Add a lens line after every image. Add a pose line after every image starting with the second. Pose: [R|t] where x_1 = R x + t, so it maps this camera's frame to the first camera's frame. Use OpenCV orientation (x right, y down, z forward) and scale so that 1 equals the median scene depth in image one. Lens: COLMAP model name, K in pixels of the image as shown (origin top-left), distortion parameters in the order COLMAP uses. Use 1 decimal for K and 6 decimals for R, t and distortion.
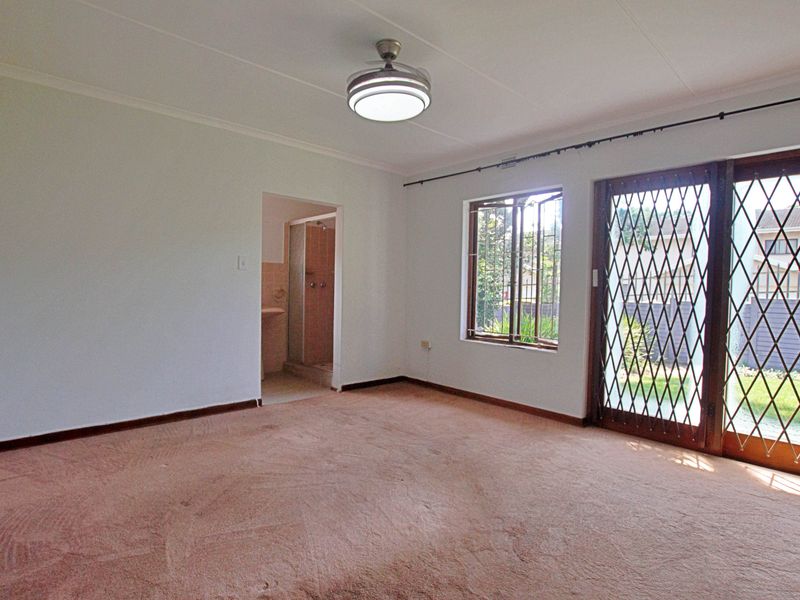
lens RADIAL K [[431.3, 0, 400.0], [0, 431.3, 300.0], [0, 0, 1]] dist [-0.023205, 0.000109]
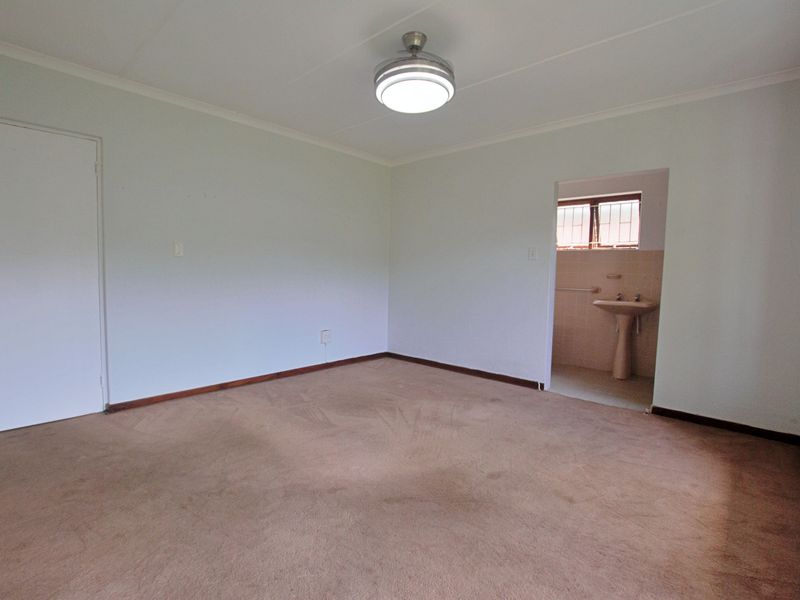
lens RADIAL K [[389.6, 0, 400.0], [0, 389.6, 300.0], [0, 0, 1]] dist [-0.021947, -0.000044]
pose [[0.101088, 0.049856, -0.993628, 0.661040], [-0.049766, 0.997747, 0.045000, 0.003214], [0.993632, 0.044900, 0.103341, 0.637990]]
